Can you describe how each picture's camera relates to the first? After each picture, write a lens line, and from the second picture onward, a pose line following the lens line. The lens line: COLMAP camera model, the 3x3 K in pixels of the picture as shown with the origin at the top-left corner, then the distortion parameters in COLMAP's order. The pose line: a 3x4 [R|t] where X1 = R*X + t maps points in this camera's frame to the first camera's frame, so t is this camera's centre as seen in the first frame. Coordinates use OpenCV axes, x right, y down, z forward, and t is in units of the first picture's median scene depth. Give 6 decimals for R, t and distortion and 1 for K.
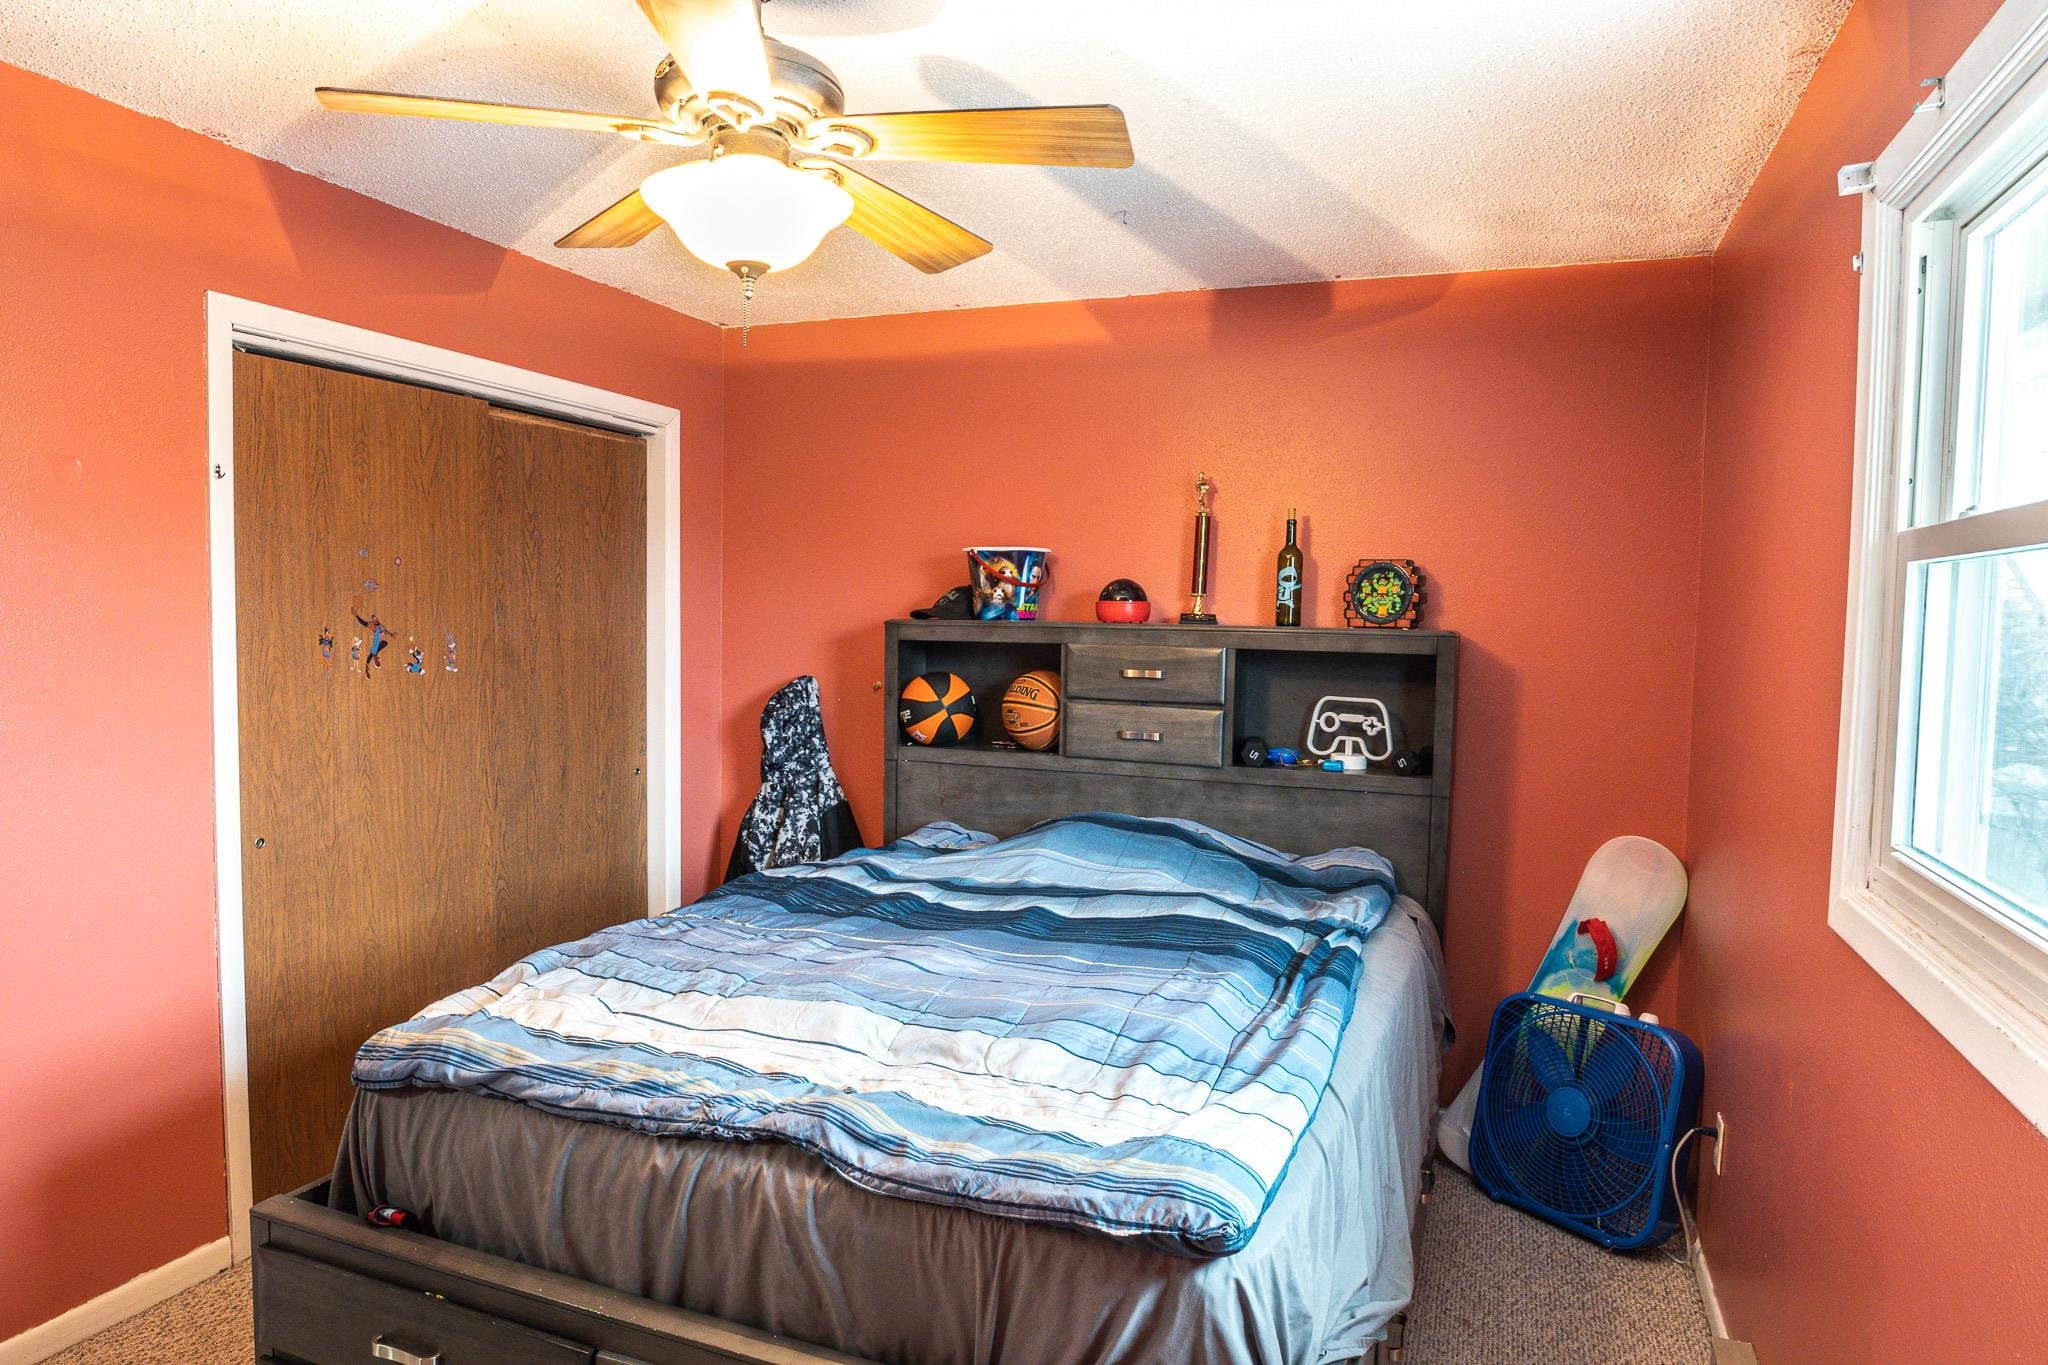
lens RADIAL K [[1240.1, 0, 1024.0], [0, 1240.1, 682.5], [0, 0, 1]] dist [-0.023621, -0.000631]
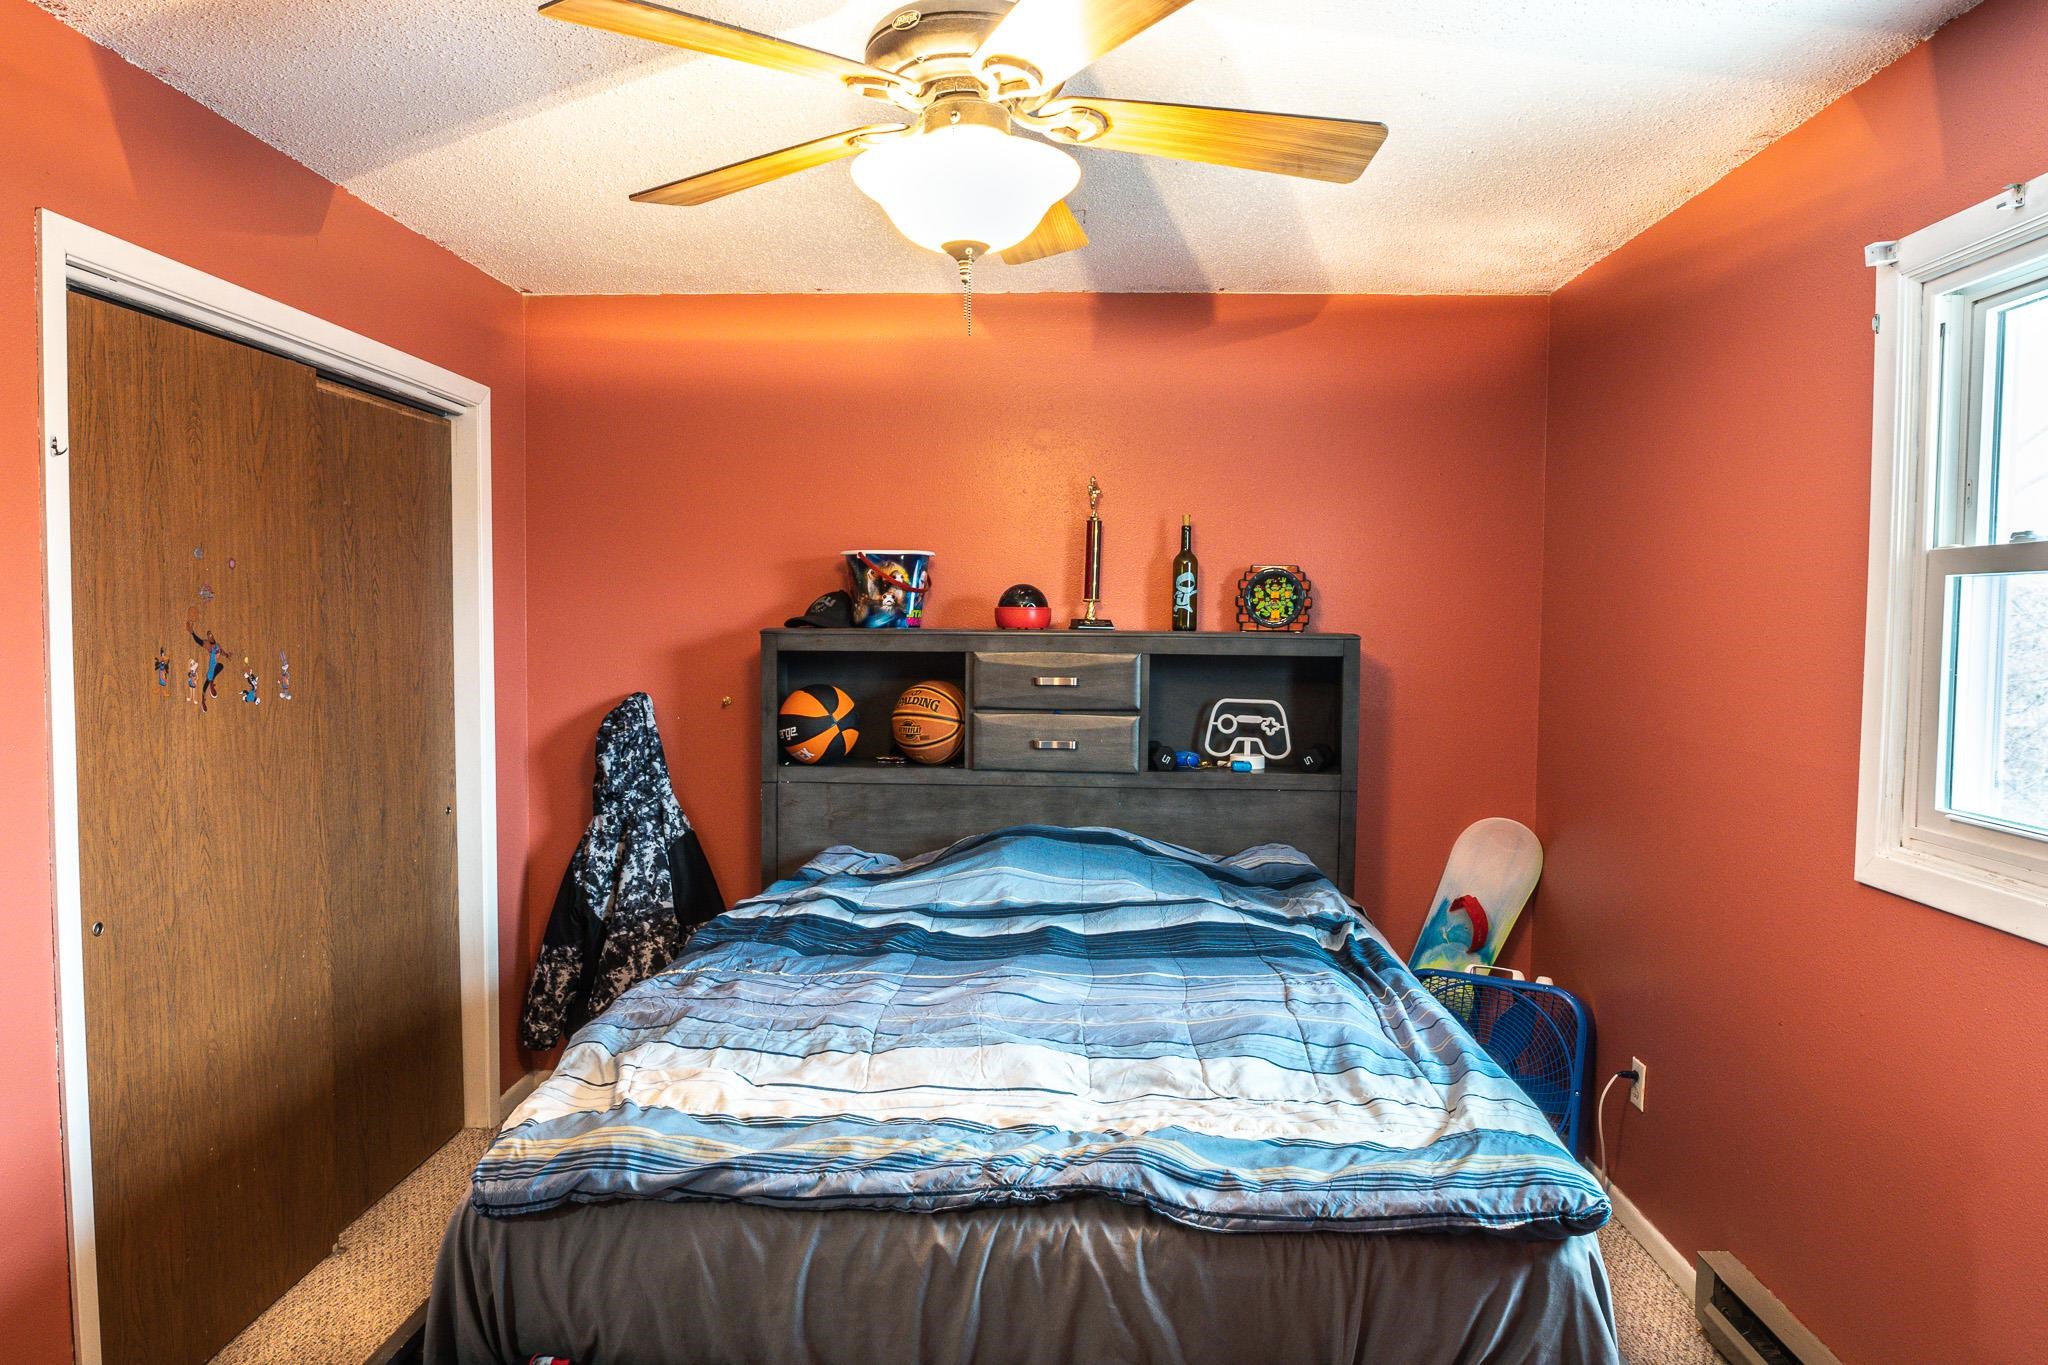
lens RADIAL K [[1287.2, 0, 1024.0], [0, 1287.2, 682.5], [0, 0, 1]] dist [-0.025447, -0.001769]
pose [[0.947161, -0.024772, 0.319800, -0.270926], [0.025778, 0.999667, 0.001088, -0.008414], [-0.319720, 0.007213, 0.947484, 0.049496]]
